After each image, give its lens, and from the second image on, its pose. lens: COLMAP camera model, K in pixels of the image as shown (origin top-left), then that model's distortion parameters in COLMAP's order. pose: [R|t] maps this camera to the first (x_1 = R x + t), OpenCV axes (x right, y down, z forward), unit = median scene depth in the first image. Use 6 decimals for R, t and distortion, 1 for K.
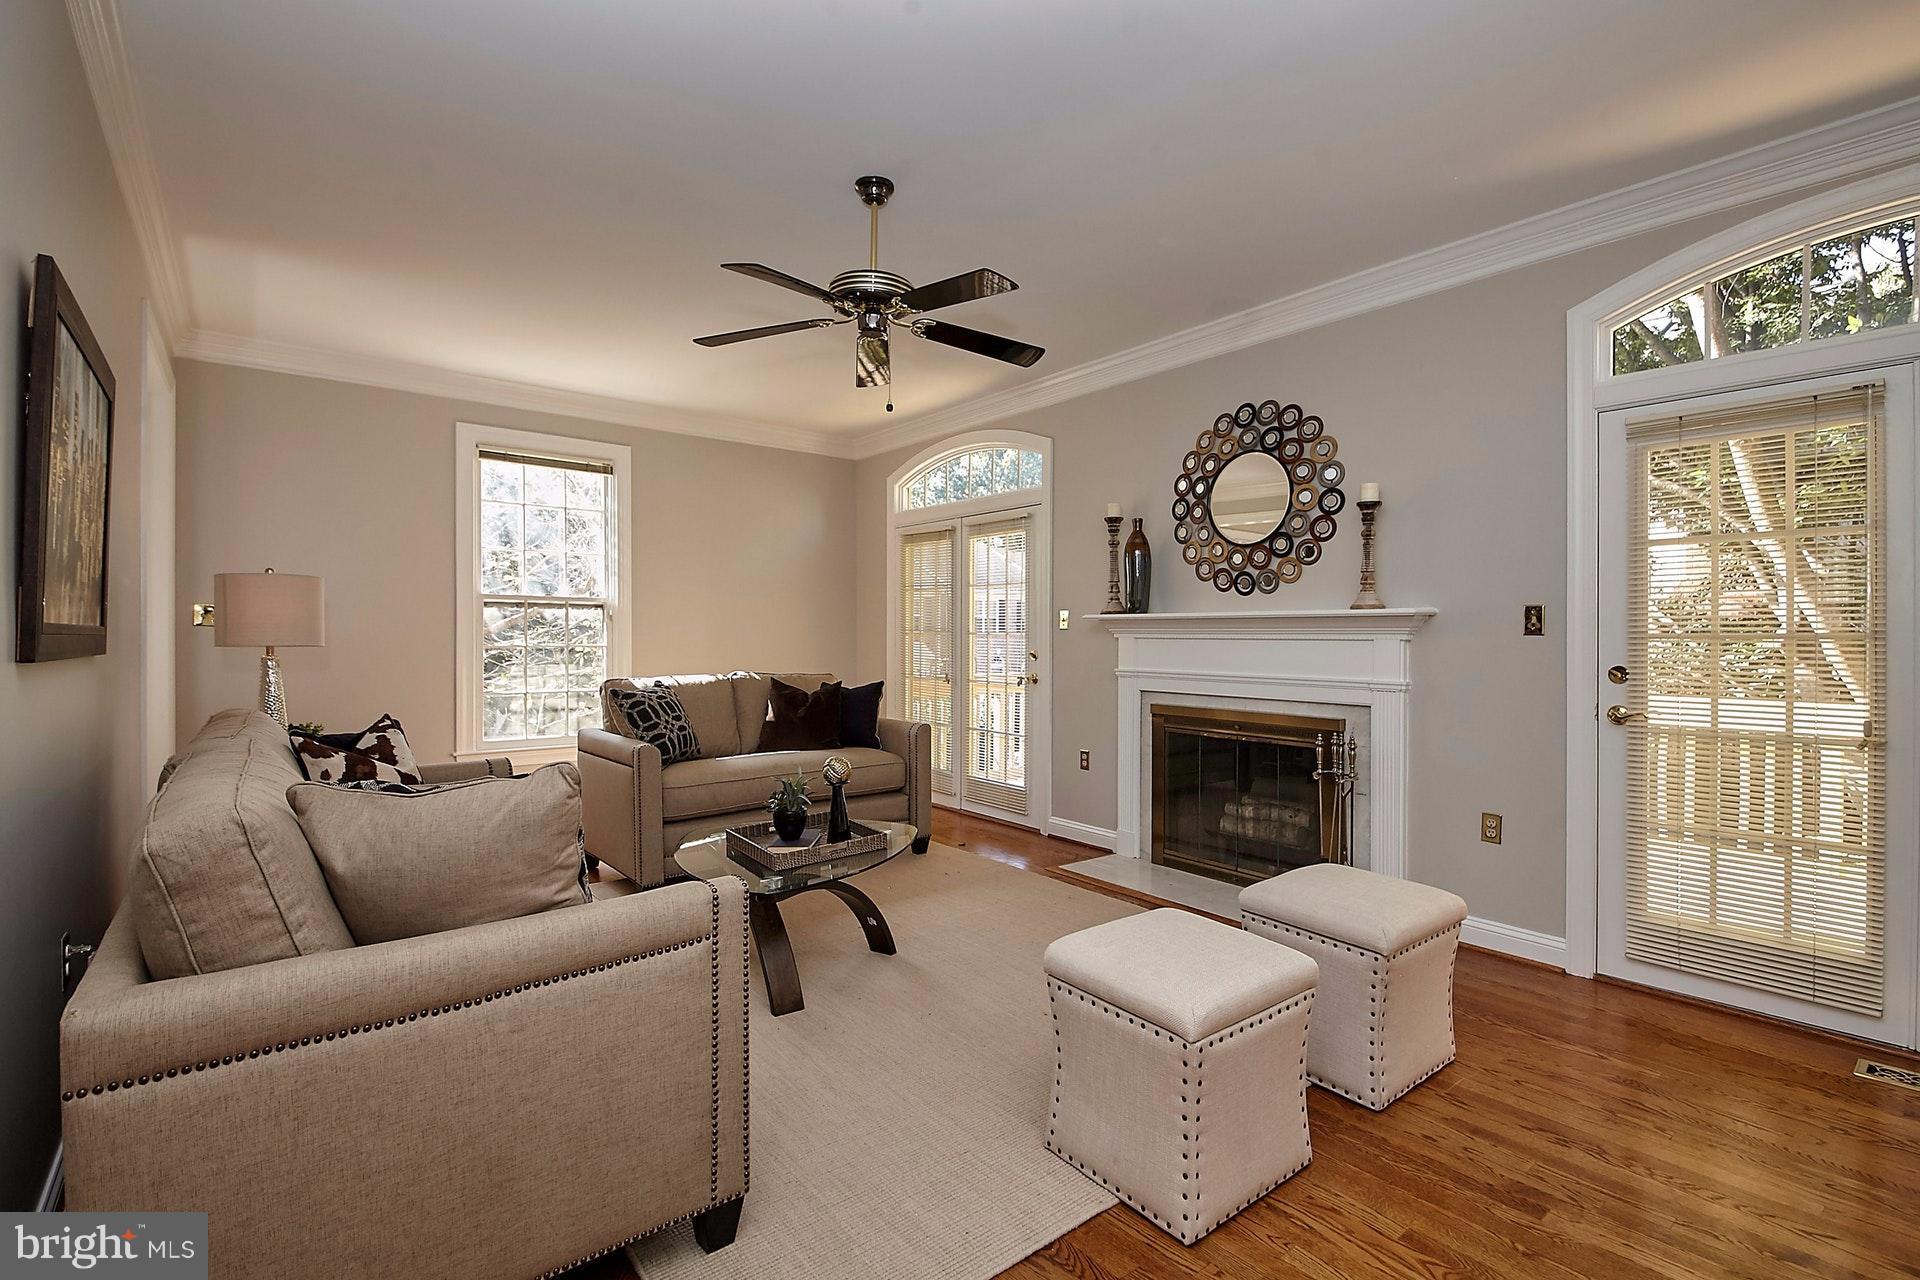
lens RADIAL K [[902.5, 0, 955.8], [0, 902.5, 653.9], [0, 0, 1]] dist [0.029545, -0.000078]
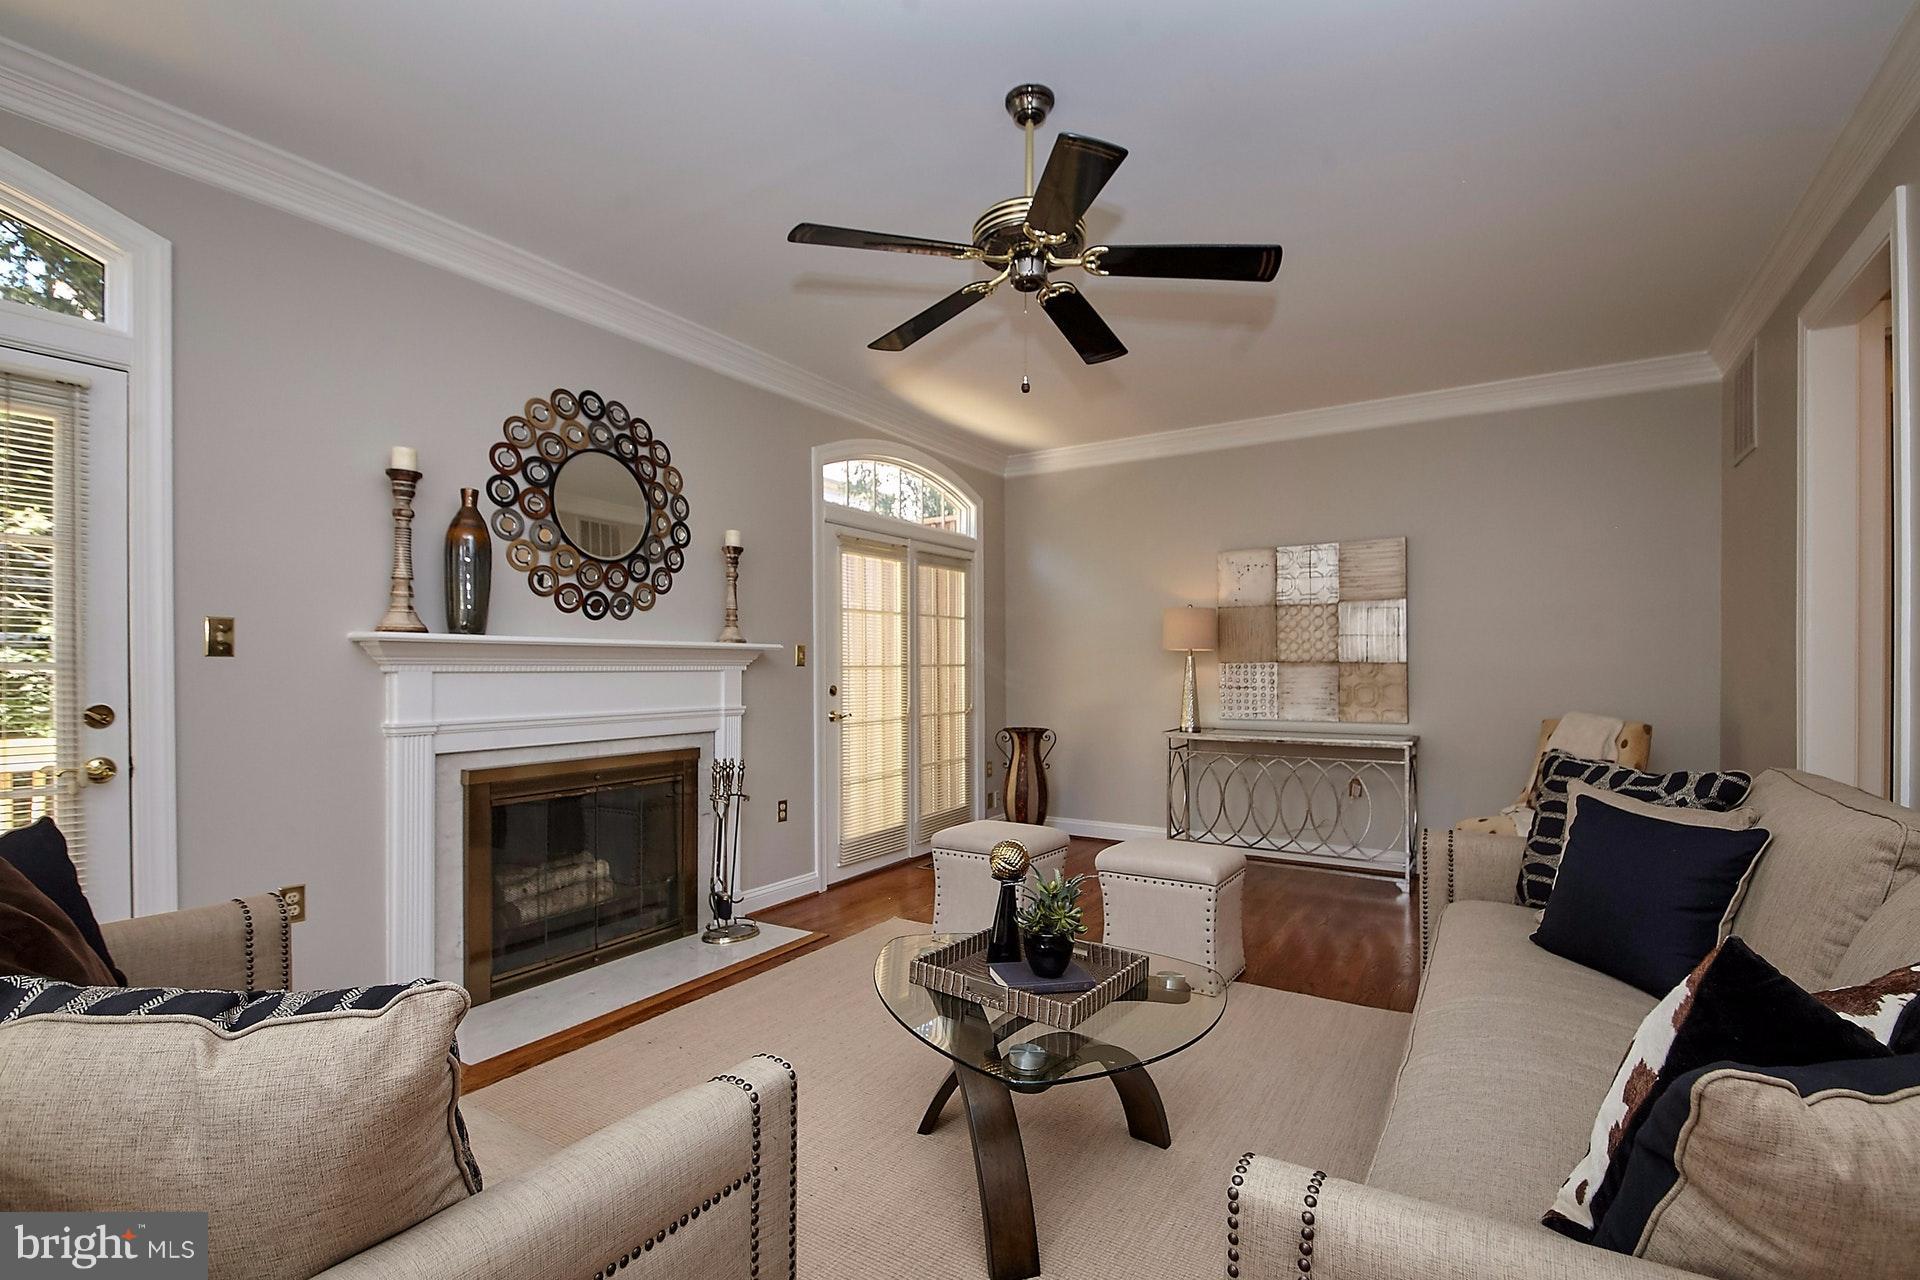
lens RADIAL K [[902.5, 0, 955.8], [0, 902.5, 653.9], [0, 0, 1]] dist [0.029545, -0.000078]
pose [[-0.356532, -0.007325, 0.934254, -0.582455], [-0.000826, 0.999971, 0.007525, -0.038467], [-0.934283, 0.001911, -0.356528, 0.973076]]
